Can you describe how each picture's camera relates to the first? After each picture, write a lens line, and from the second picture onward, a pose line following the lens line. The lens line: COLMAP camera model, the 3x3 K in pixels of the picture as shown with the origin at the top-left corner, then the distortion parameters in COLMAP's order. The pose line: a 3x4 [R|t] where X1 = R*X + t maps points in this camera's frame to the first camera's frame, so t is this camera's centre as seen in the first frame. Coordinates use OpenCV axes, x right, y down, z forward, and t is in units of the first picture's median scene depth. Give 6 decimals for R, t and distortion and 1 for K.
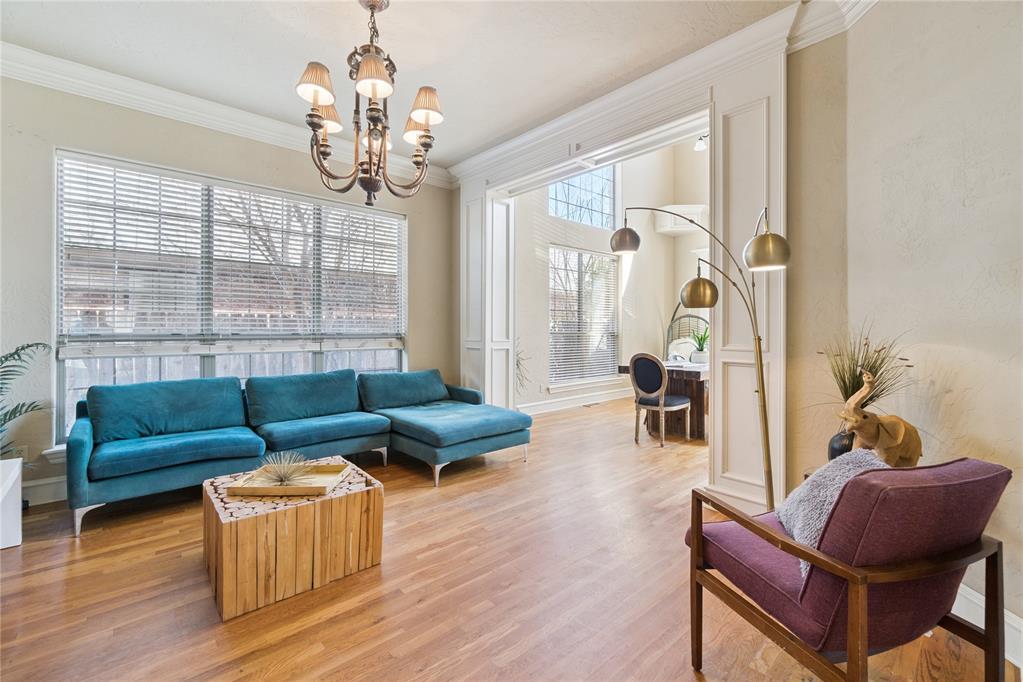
lens RADIAL K [[439.1, 0, 516.5], [0, 439.1, 338.9], [0, 0, 1]] dist [-0.007145, 0.002748]
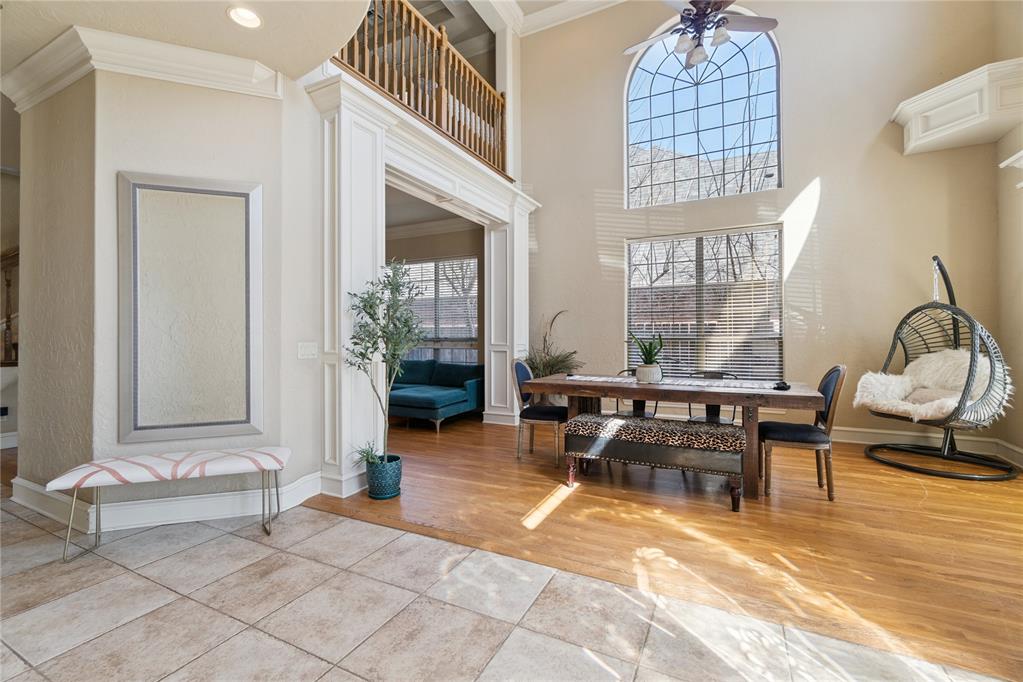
lens RADIAL K [[439.1, 0, 511.9], [0, 439.1, 331.5], [0, 0, 1]] dist [-0.007145, 0.002748]
pose [[0.352980, -0.012199, -0.935551, 1.516270], [-0.015355, 0.999705, -0.018829, -0.011449], [0.935505, 0.021012, 0.352688, 0.791537]]
